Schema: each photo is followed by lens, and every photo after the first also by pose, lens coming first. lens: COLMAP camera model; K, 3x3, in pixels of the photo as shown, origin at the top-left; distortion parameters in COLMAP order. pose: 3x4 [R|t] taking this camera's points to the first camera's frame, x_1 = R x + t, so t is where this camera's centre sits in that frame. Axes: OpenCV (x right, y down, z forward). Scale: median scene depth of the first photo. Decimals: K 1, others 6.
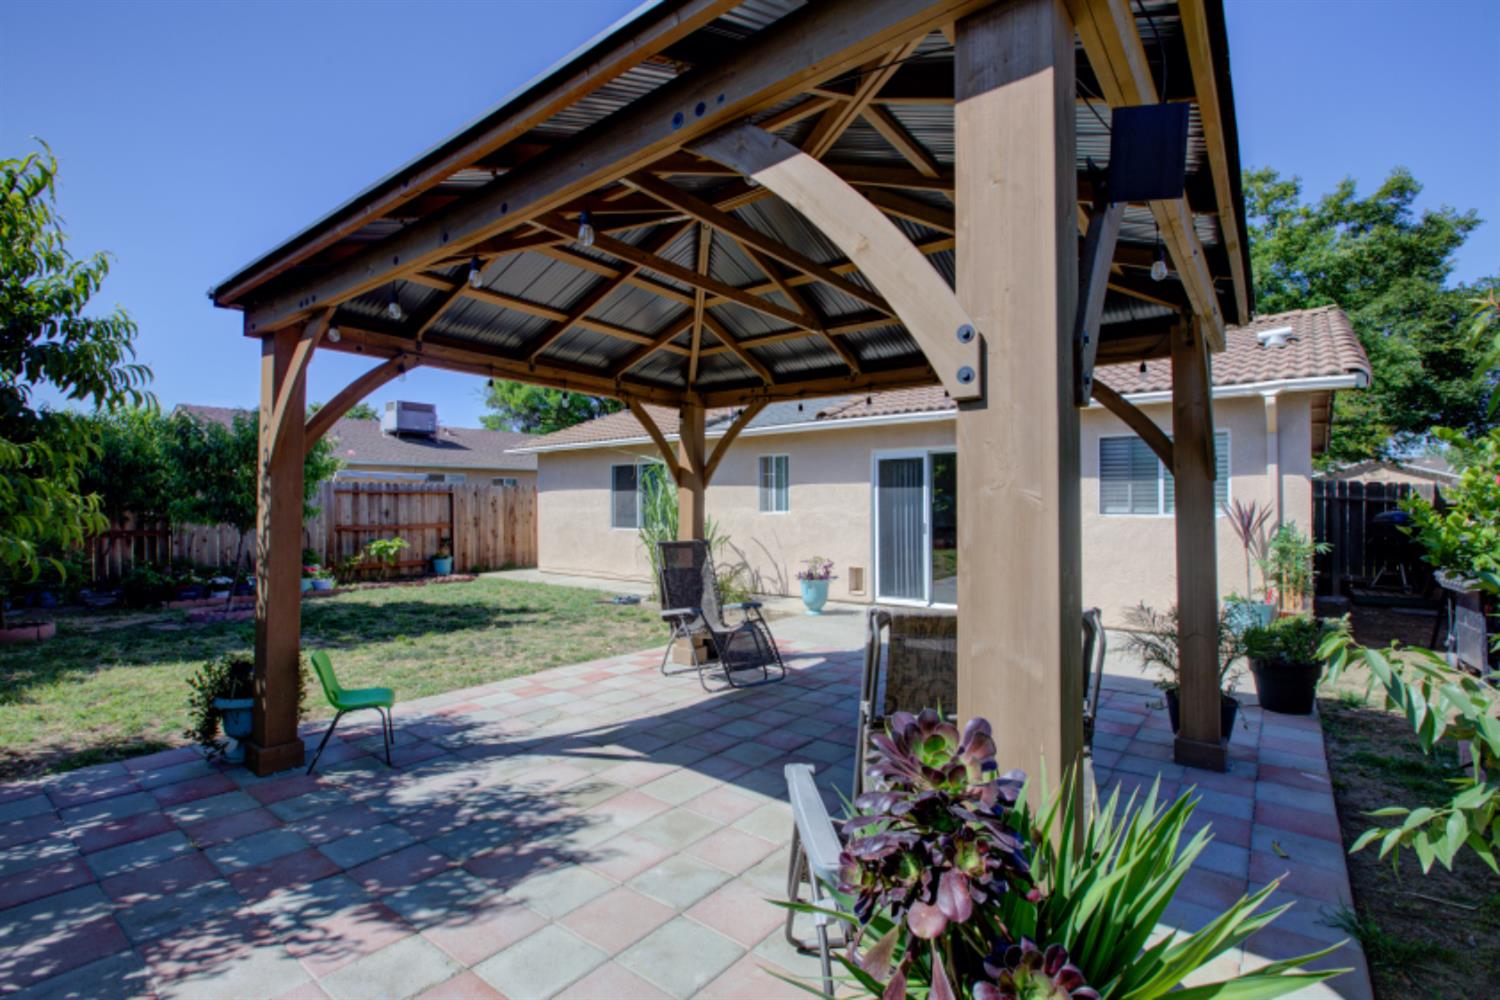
lens RADIAL K [[685.1, 0, 750.0], [0, 685.1, 500.0], [0, 0, 1]] dist [-0.003207, 0.000062]
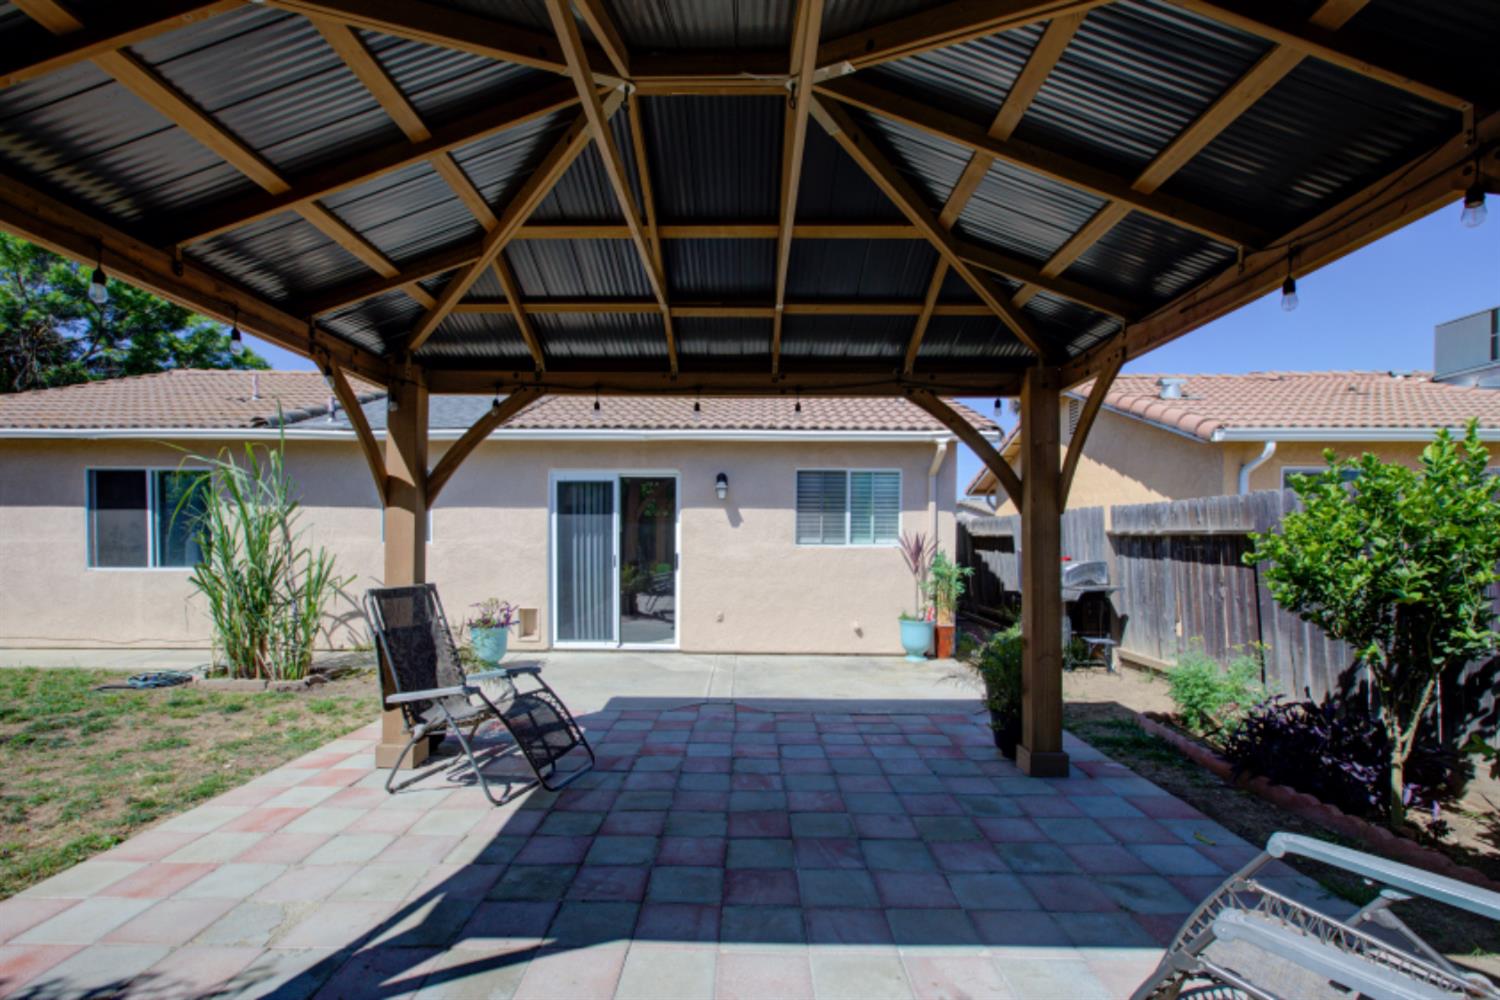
lens RADIAL K [[705.1, 0, 735.9], [0, 705.1, 538.4], [0, 0, 1]] dist [0.000646, 0.000252]
pose [[0.798693, 0.002115, 0.601735, -0.249230], [-0.009646, 0.999910, 0.009289, 0.002915], [-0.601662, -0.013223, 0.798642, 0.248560]]
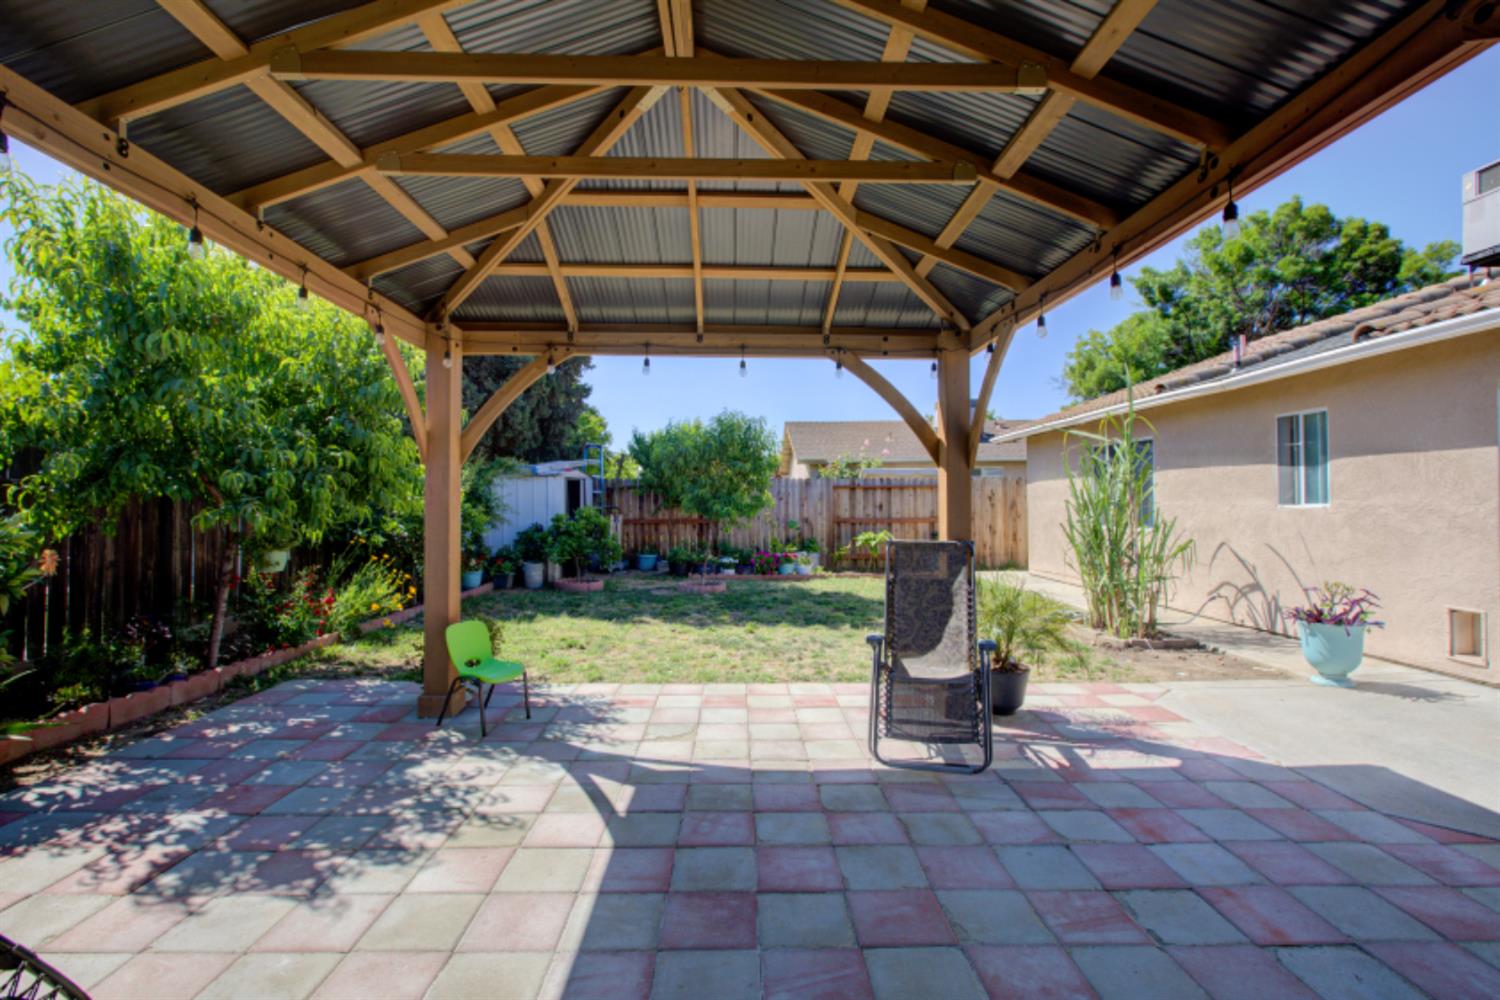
lens RADIAL K [[686.1, 0, 750.0], [0, 686.1, 500.0], [0, 0, 1]] dist [-0.005416, 0.004087]
pose [[0.631555, -0.005348, -0.775313, 0.337116], [0.008361, 0.999965, -0.000087, 0.015296], [0.775286, -0.006428, 0.631578, 0.394793]]
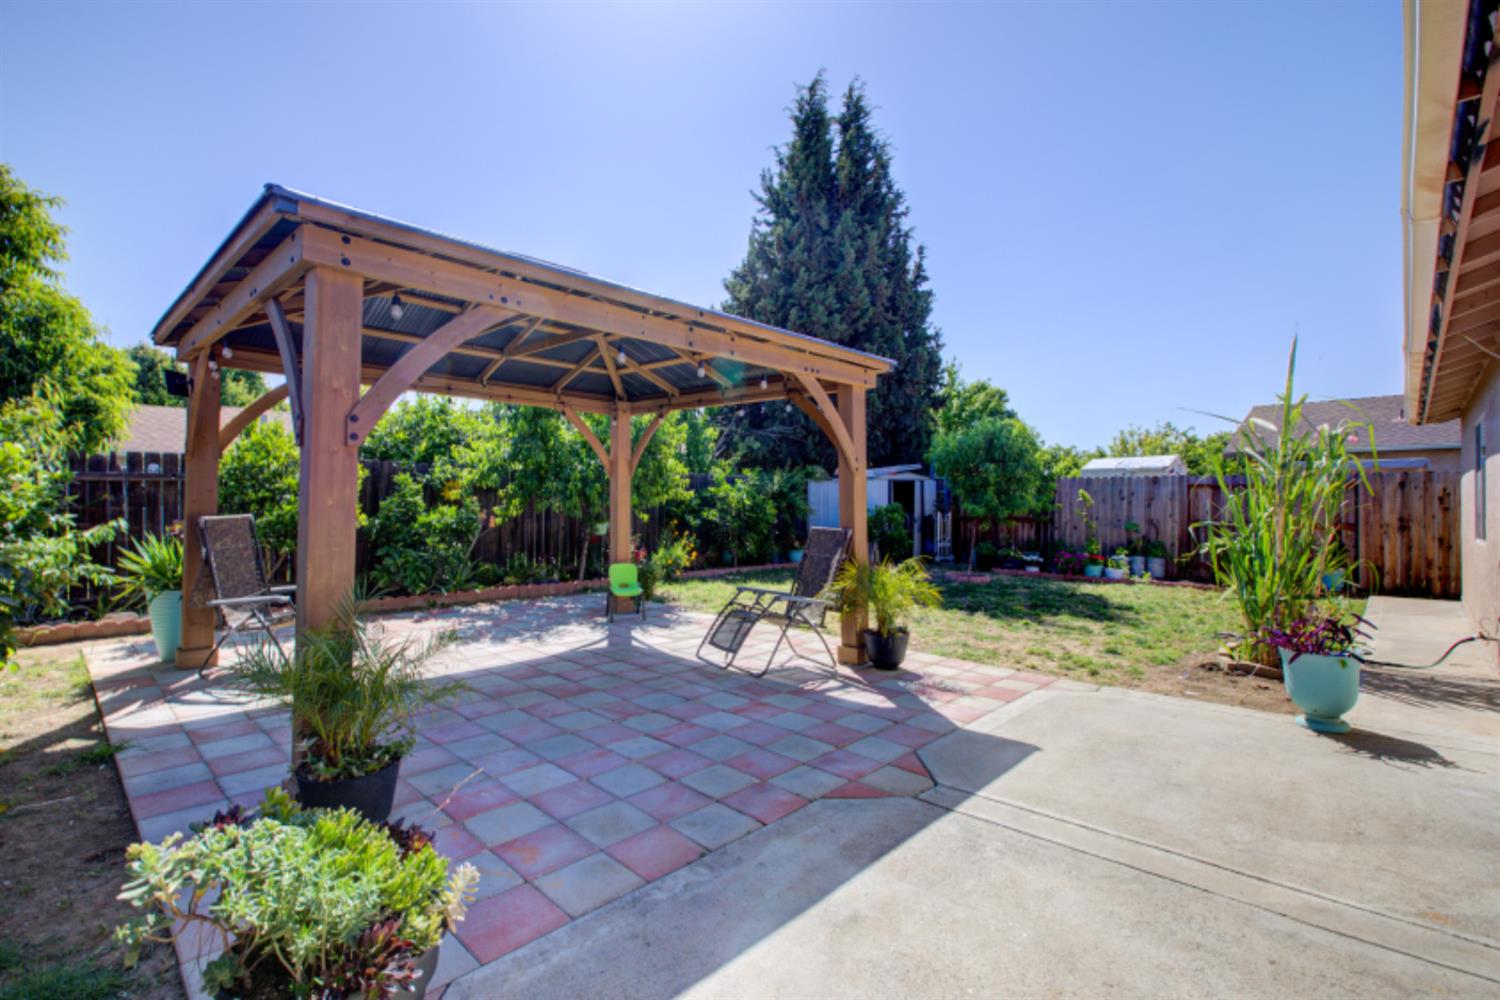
lens RADIAL K [[685.1, 0, 750.0], [0, 685.1, 500.0], [0, 0, 1]] dist [-0.003207, 0.000062]
pose [[-0.098303, -0.001415, -0.995156, 0.856579], [-0.001323, 0.999998, -0.001291, 0.020972], [0.995156, 0.001190, -0.098305, 0.963354]]
